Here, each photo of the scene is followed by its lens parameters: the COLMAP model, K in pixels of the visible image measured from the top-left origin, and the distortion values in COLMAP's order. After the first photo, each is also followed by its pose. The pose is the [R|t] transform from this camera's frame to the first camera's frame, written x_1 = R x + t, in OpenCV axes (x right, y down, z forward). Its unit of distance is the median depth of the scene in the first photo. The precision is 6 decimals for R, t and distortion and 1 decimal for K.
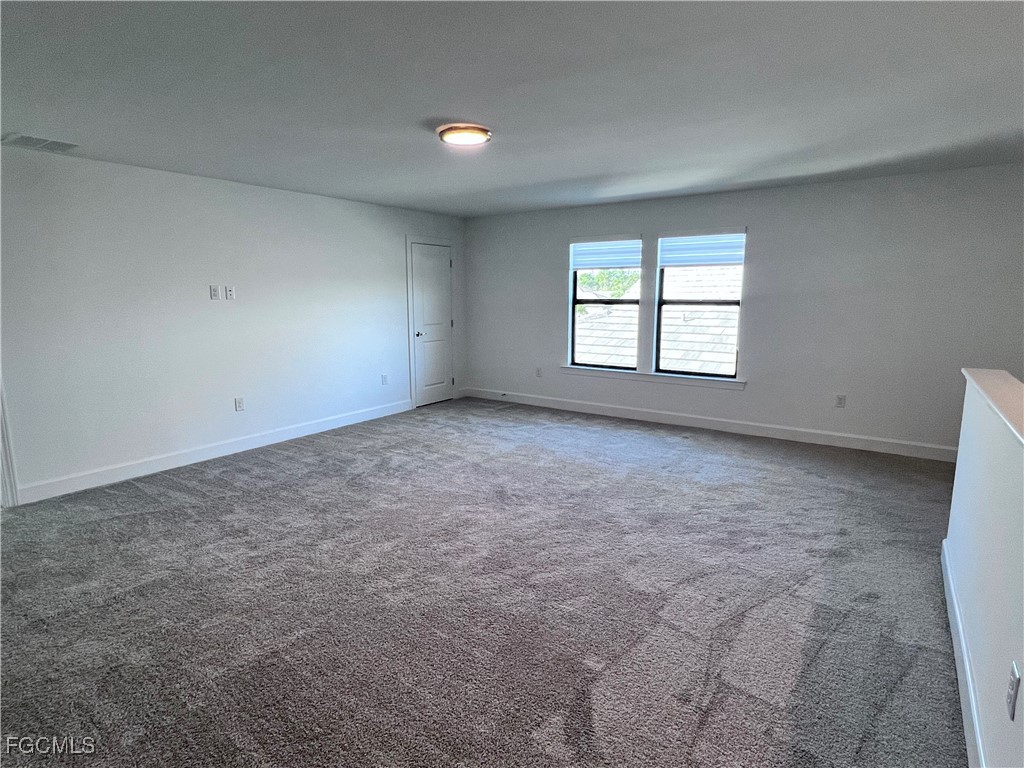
lens RADIAL K [[552.6, 0, 518.0], [0, 552.6, 382.4], [0, 0, 1]] dist [-0.000790, -0.000093]
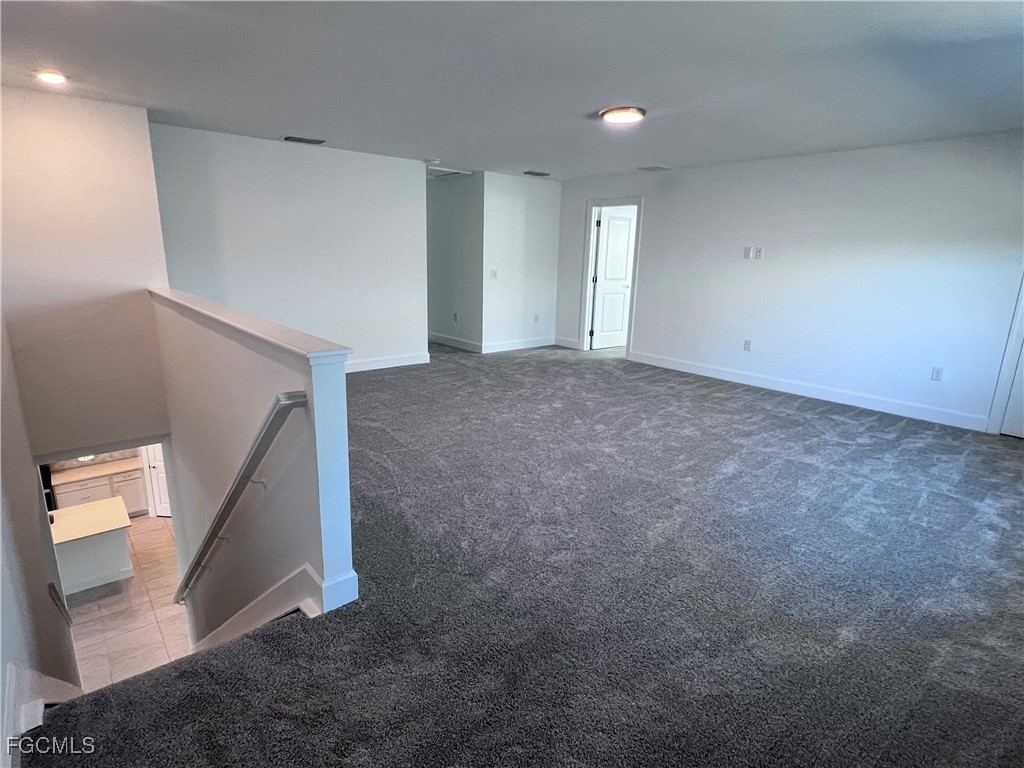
lens RADIAL K [[552.6, 0, 517.8], [0, 552.6, 384.7], [0, 0, 1]] dist [-0.000790, -0.000093]
pose [[-0.257627, 0.222653, -0.940241, 0.806451], [-0.183435, 0.944122, 0.273833, -0.120891], [0.948673, 0.243020, -0.202389, 0.792163]]
